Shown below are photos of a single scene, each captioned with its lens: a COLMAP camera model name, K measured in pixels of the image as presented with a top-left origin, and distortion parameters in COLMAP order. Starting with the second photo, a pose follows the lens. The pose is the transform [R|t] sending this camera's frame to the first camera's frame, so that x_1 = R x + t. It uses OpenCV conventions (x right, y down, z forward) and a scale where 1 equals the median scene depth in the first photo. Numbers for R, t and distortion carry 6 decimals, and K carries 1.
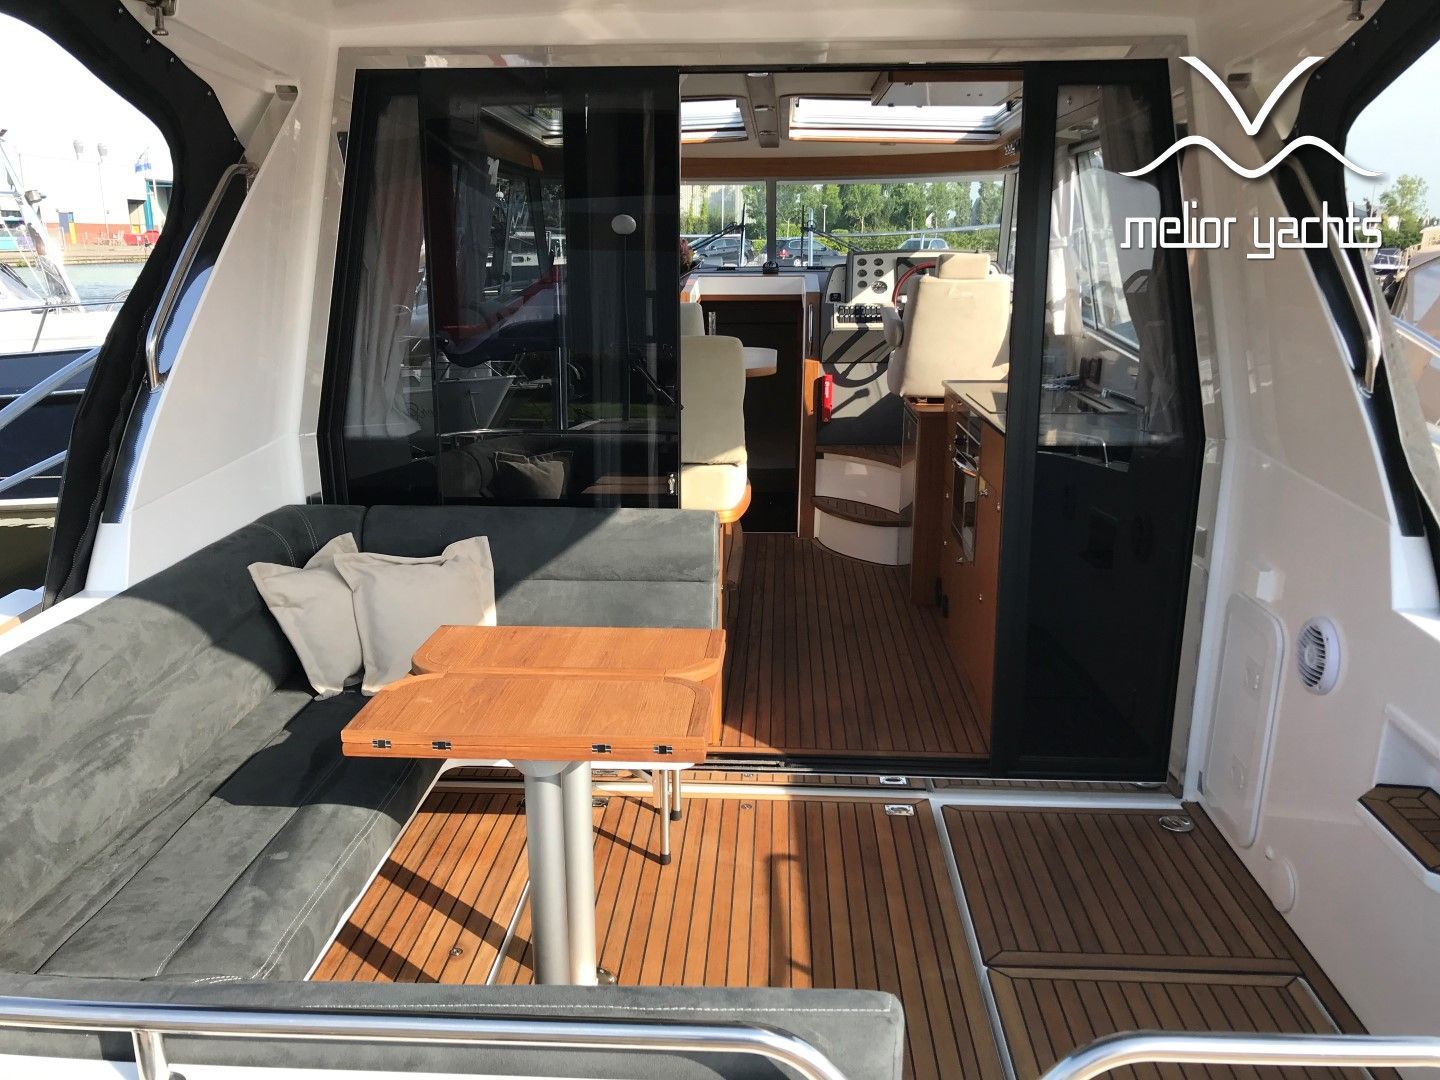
lens RADIAL K [[1158.2, 0, 696.2], [0, 1158.2, 573.0], [0, 0, 1]] dist [0.038416, -0.066044]
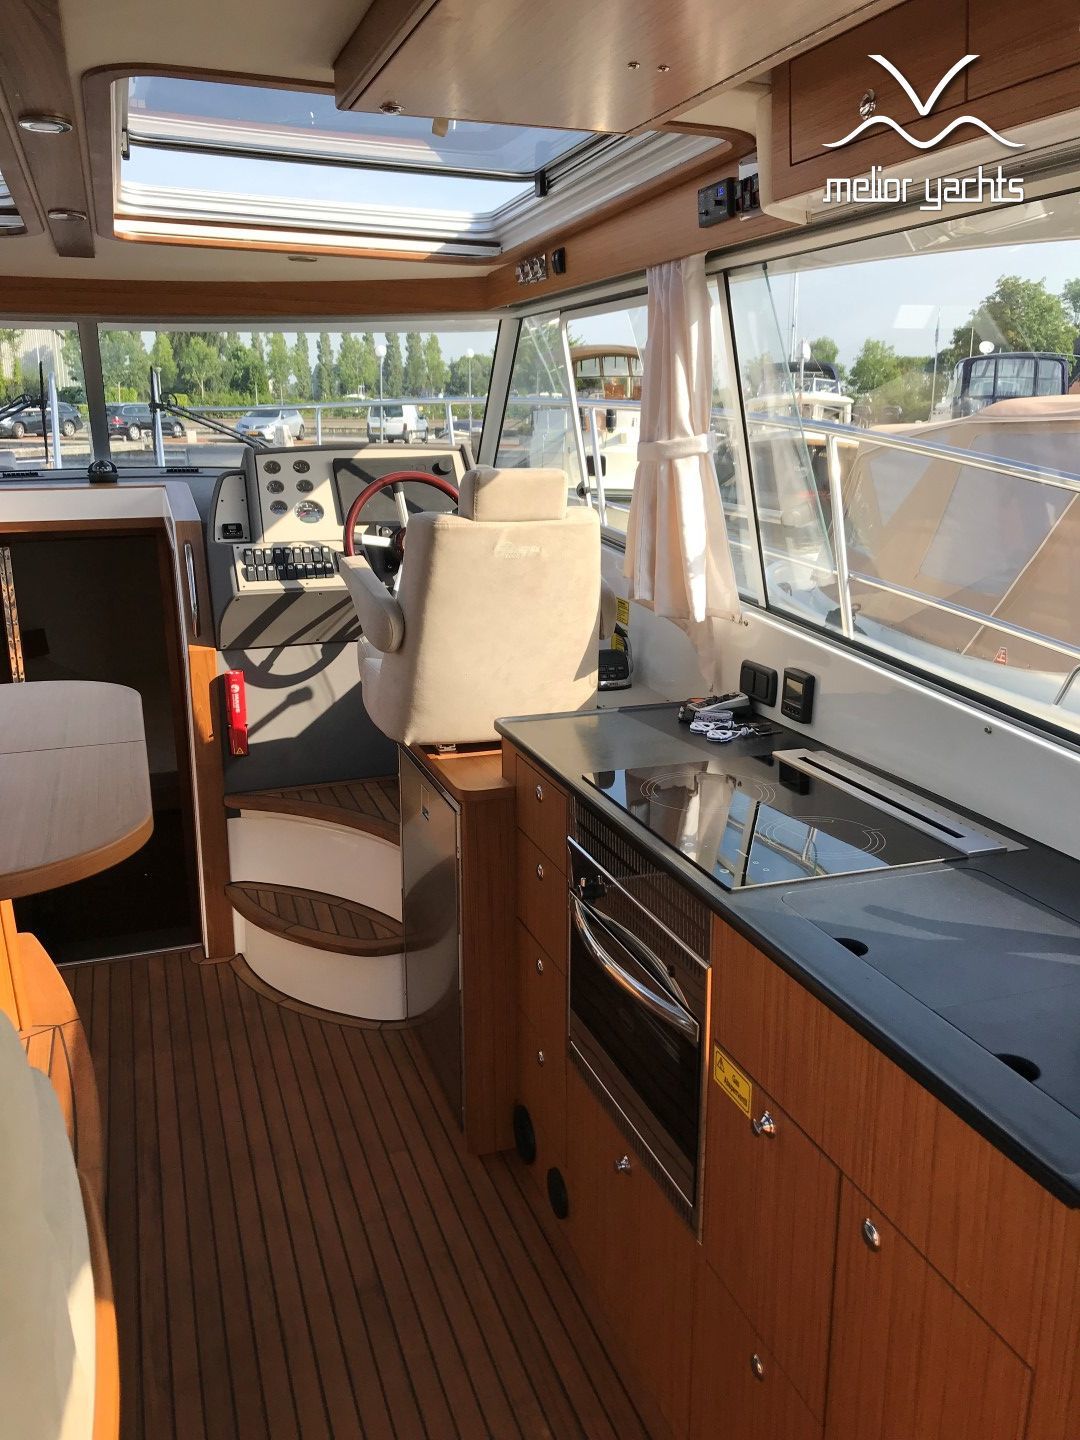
lens RADIAL K [[1158.2, 0, 541.1], [0, 1158.2, 713.1], [0, 0, 1]] dist [0.038416, -0.066044]
pose [[0.916266, -0.097128, 0.388616, 0.030675], [0.104865, 0.994486, 0.001309, -0.135974], [-0.386601, 0.039553, 0.921399, 0.434021]]
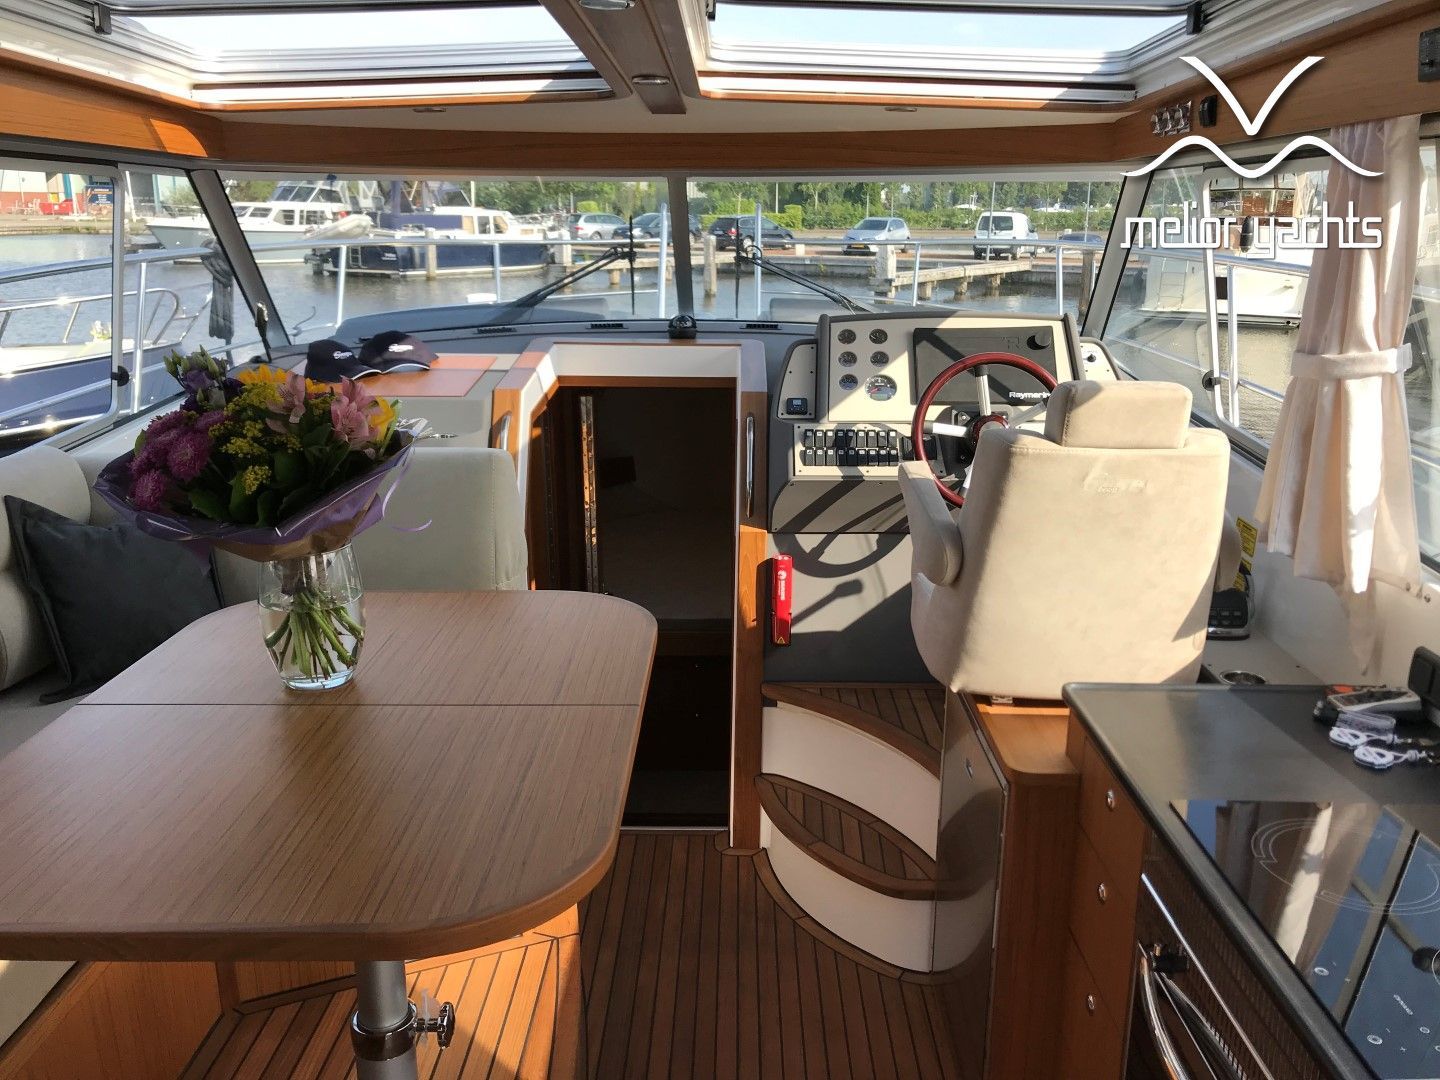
lens RADIAL K [[1158.2, 0, 709.8], [0, 1158.2, 544.4], [0, 0, 1]] dist [0.038416, -0.066044]
pose [[0.998722, -0.005484, 0.050250, 0.054697], [0.005500, 0.999985, -0.000183, -0.175498], [-0.050248, 0.000460, 0.998737, 0.485001]]
